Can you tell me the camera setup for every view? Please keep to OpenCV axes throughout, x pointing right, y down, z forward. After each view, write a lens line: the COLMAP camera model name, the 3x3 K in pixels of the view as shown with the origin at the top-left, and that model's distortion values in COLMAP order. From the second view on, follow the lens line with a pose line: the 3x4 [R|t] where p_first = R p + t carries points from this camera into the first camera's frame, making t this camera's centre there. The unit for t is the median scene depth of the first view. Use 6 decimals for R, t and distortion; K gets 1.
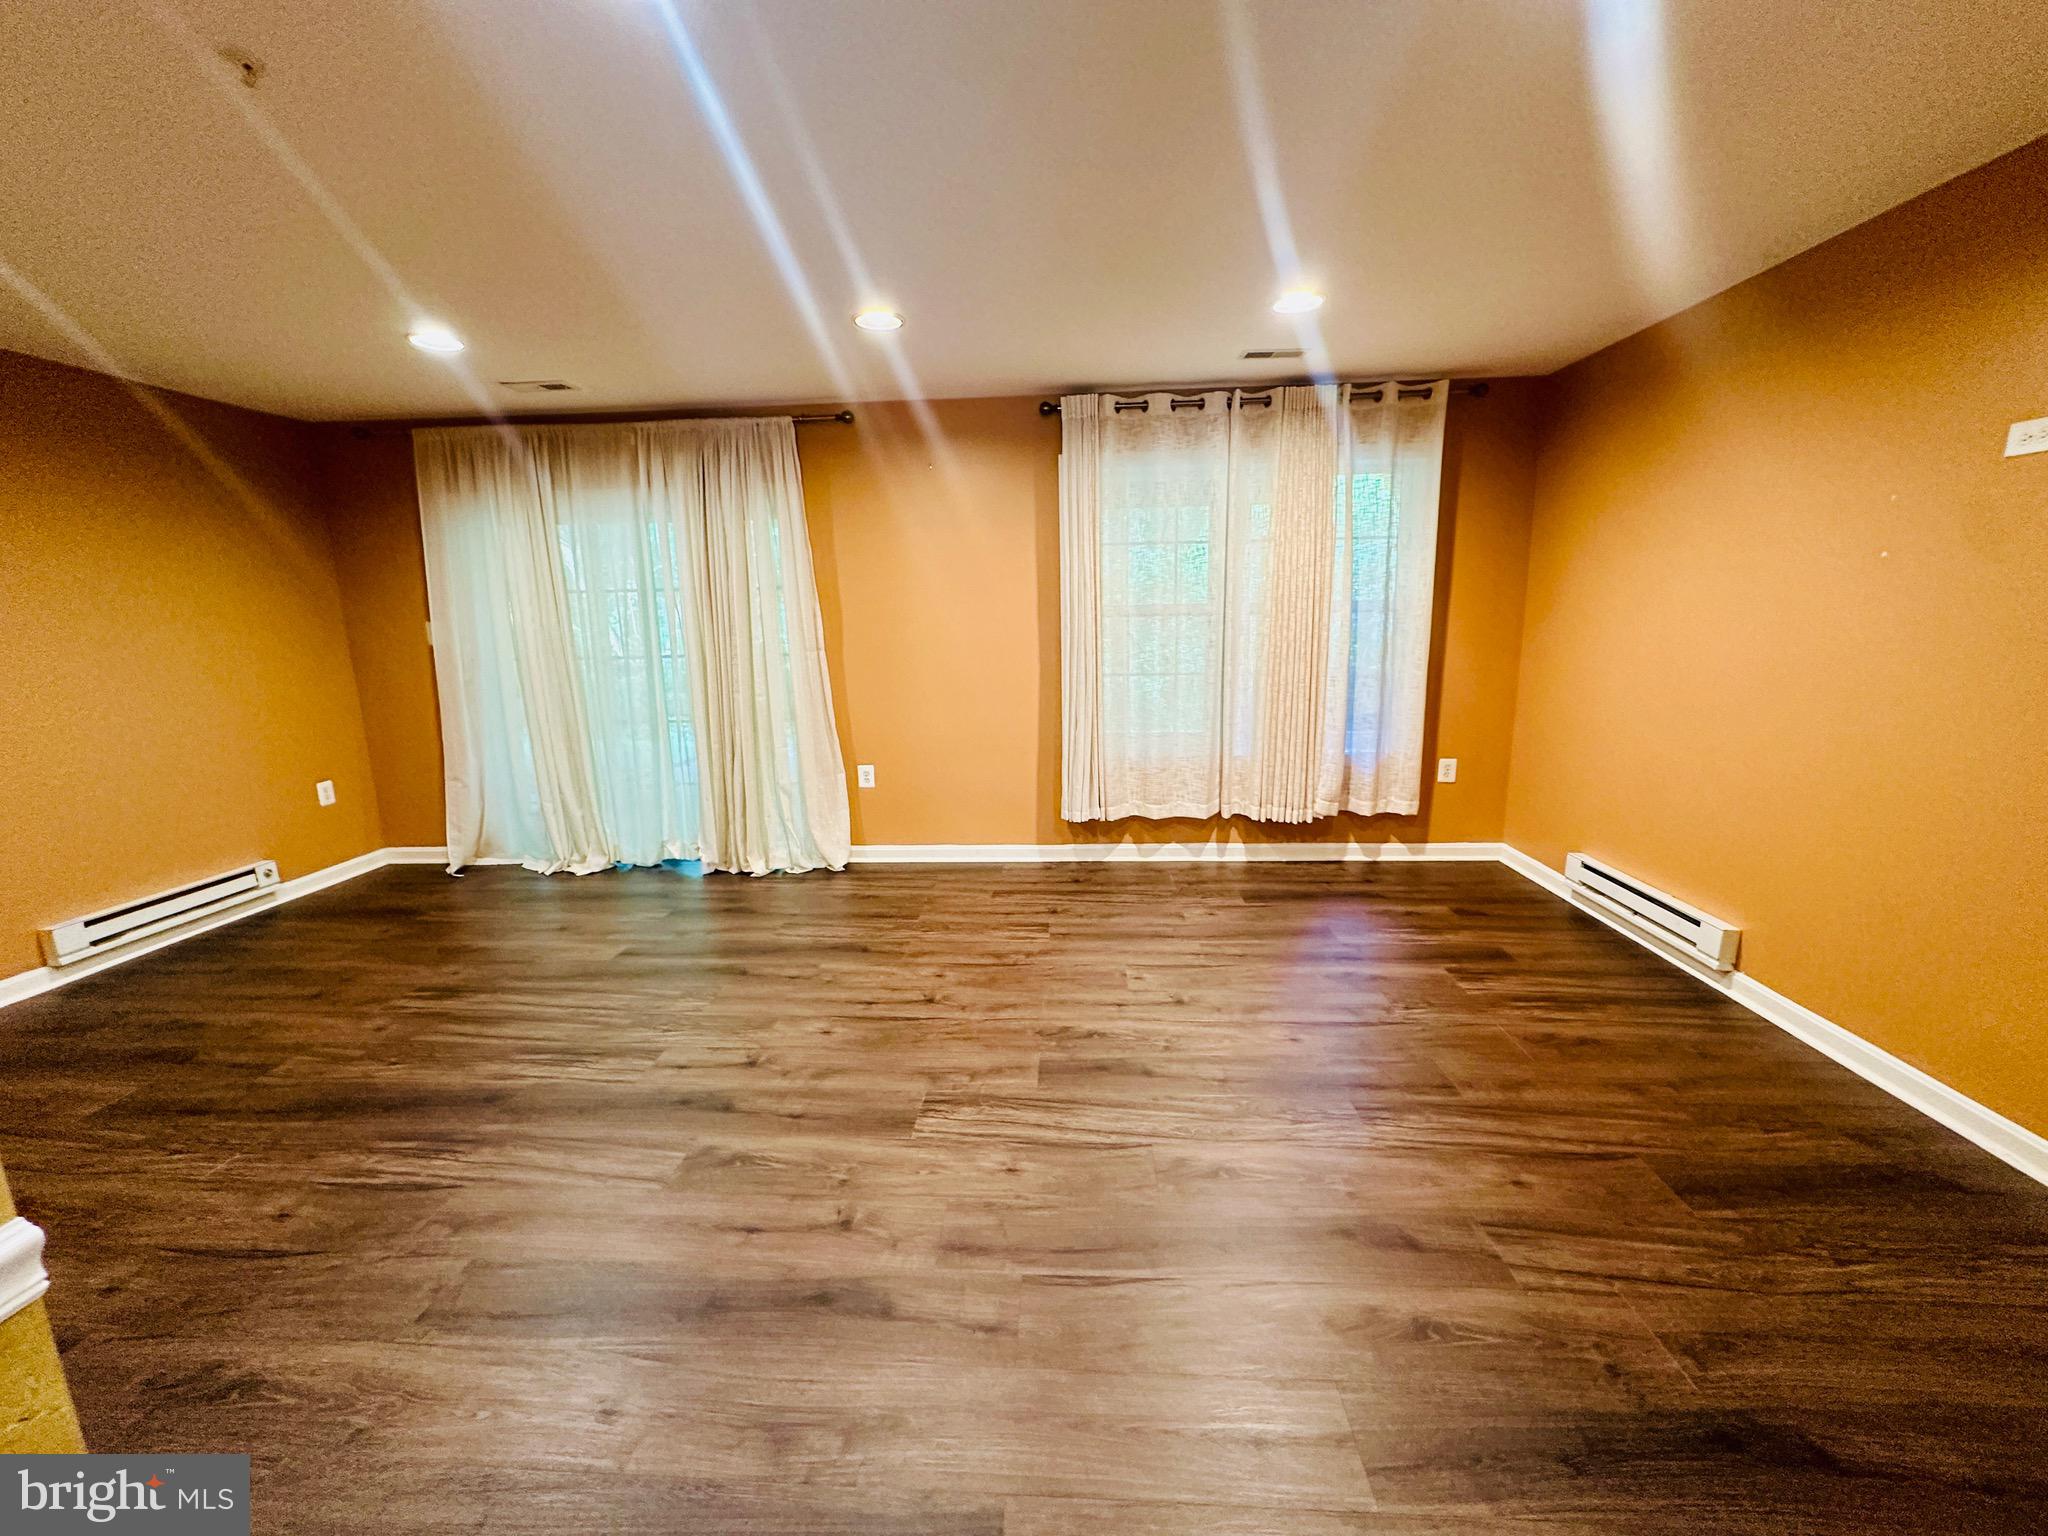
lens RADIAL K [[821.0, 0, 1020.5], [0, 821.0, 765.2], [0, 0, 1]] dist [-0.003976, 0.000451]
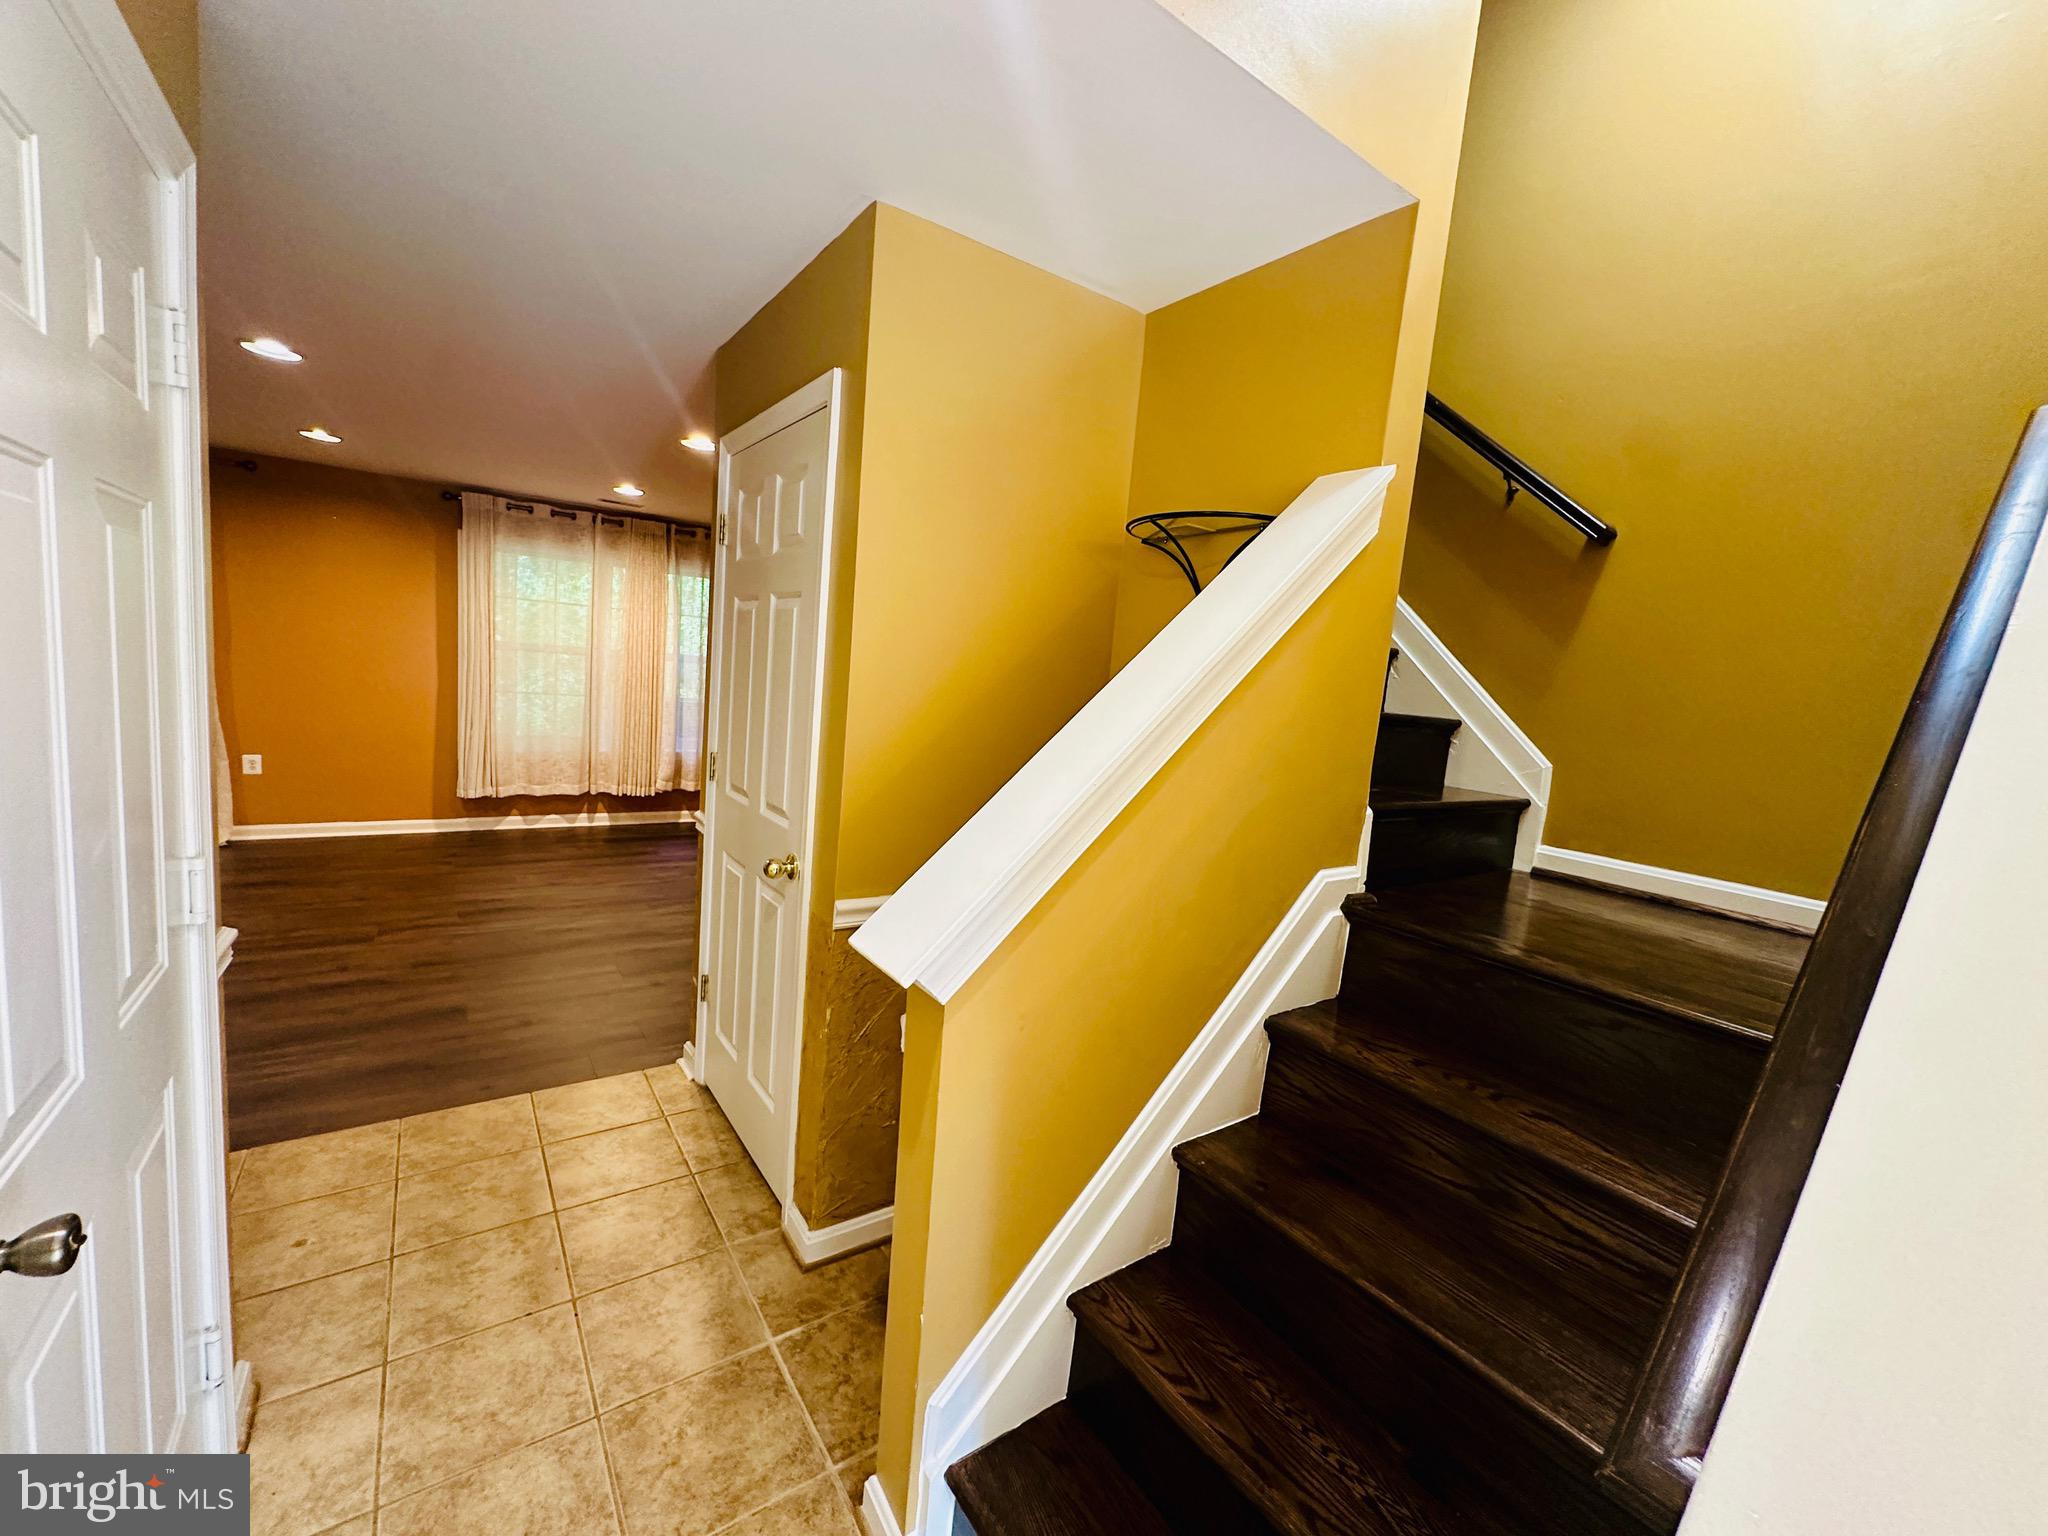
lens RADIAL K [[821.0, 0, 1025.7], [0, 821.0, 769.5], [0, 0, 1]] dist [-0.003976, 0.000451]
pose [[0.767749, 0.008584, 0.640693, -0.098106], [0.021607, 0.998995, -0.039277, 0.097335], [-0.640386, 0.043998, 0.766792, -0.635966]]
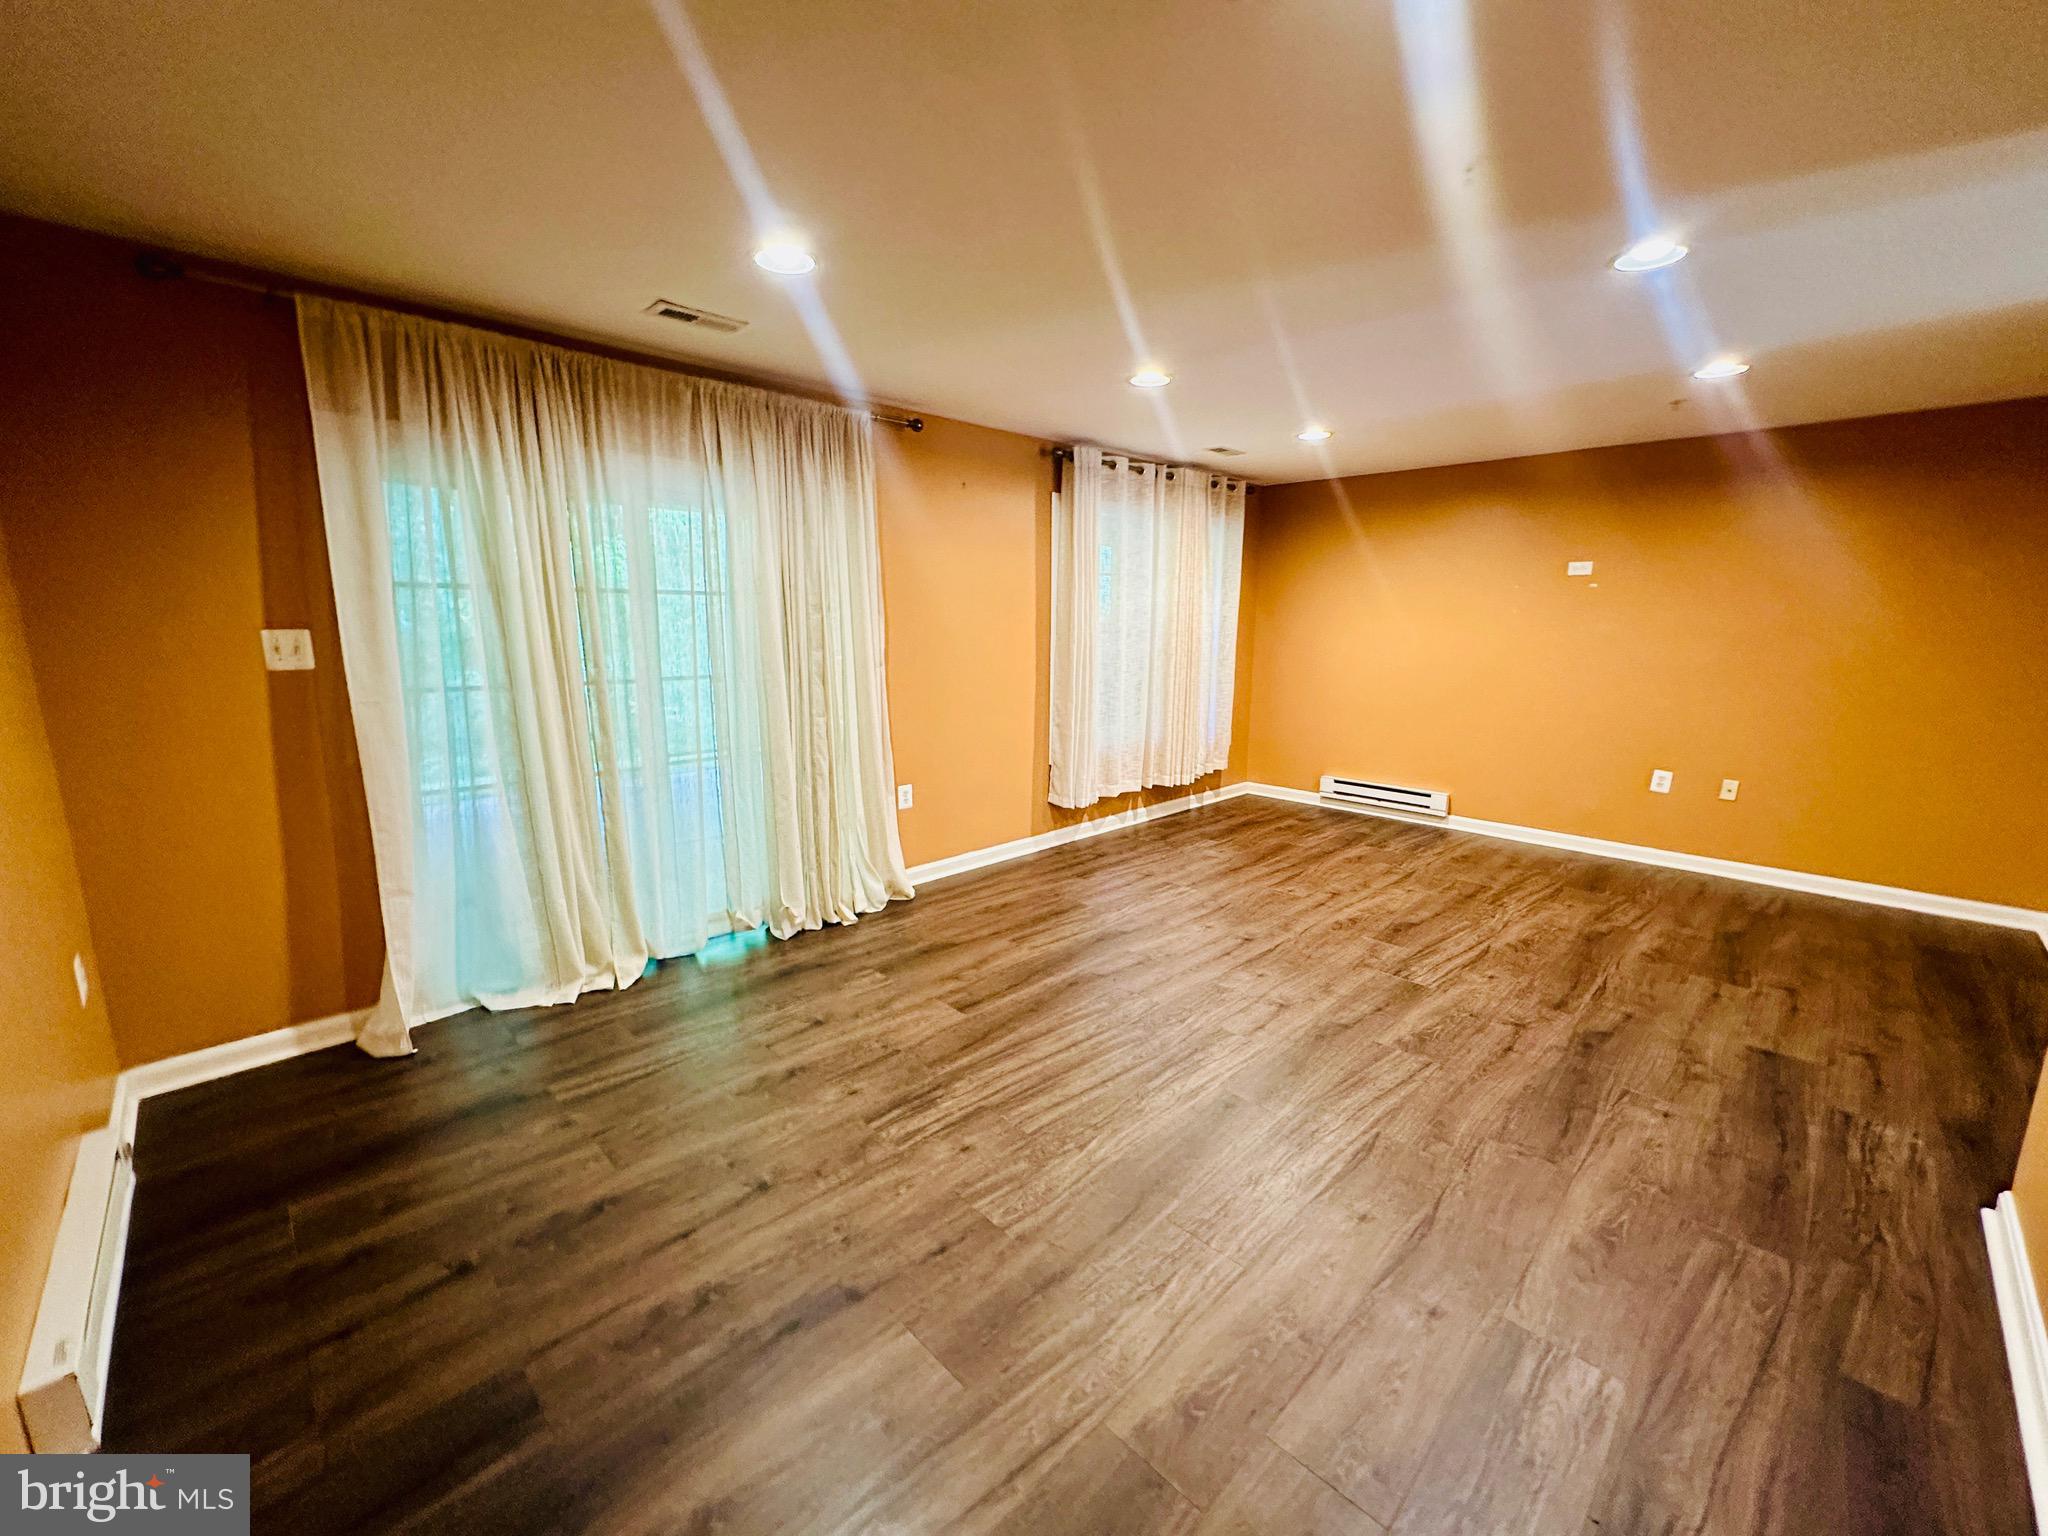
lens RADIAL K [[821.0, 0, 1013.9], [0, 821.0, 779.6], [0, 0, 1]] dist [-0.003976, 0.000451]
pose [[0.672140, -0.121723, 0.730350, -0.875736], [0.120409, 0.991233, 0.054391, -0.048313], [-0.730568, 0.051382, 0.680904, 0.275281]]
